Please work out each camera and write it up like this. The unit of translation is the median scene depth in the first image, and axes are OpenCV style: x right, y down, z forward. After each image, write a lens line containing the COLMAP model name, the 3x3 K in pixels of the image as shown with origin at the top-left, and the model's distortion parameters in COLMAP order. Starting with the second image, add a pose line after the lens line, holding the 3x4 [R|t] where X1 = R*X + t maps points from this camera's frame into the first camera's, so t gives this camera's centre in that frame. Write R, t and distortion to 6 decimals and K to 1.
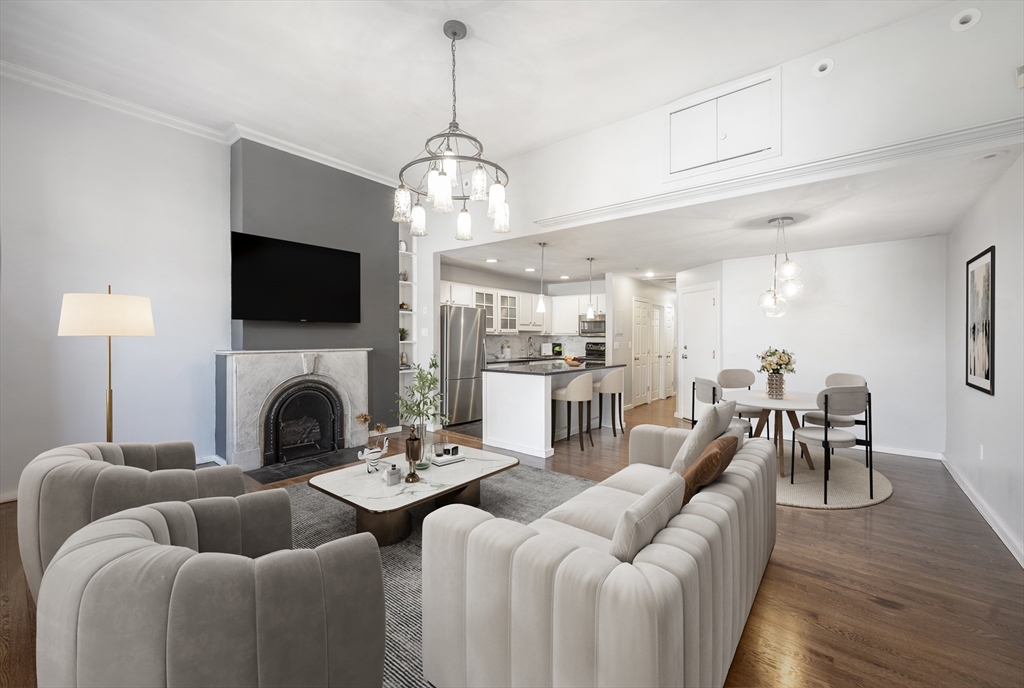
lens RADIAL K [[410.0, 0, 510.4], [0, 410.0, 340.5], [0, 0, 1]] dist [0.000394, 0.000117]
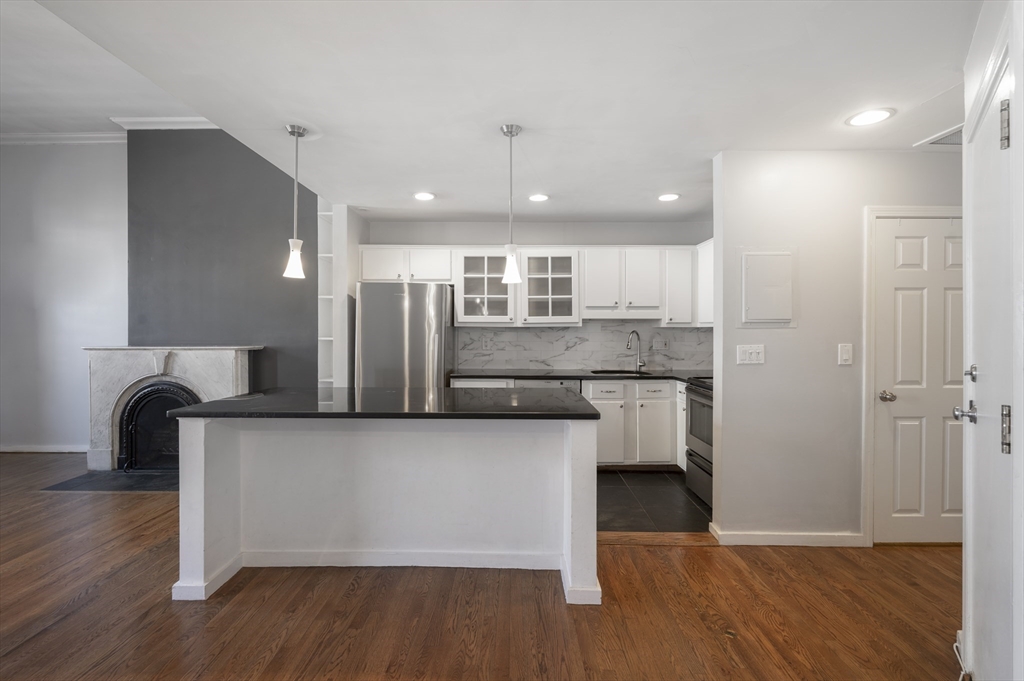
lens RADIAL K [[443.3, 0, 508.4], [0, 443.3, 334.6], [0, 0, 1]] dist [0.015983, -0.000042]
pose [[0.609645, 0.003303, -0.792668, 0.480073], [-0.003558, 0.999993, 0.001430, -0.005229], [0.792666, 0.001948, 0.609652, 0.672975]]
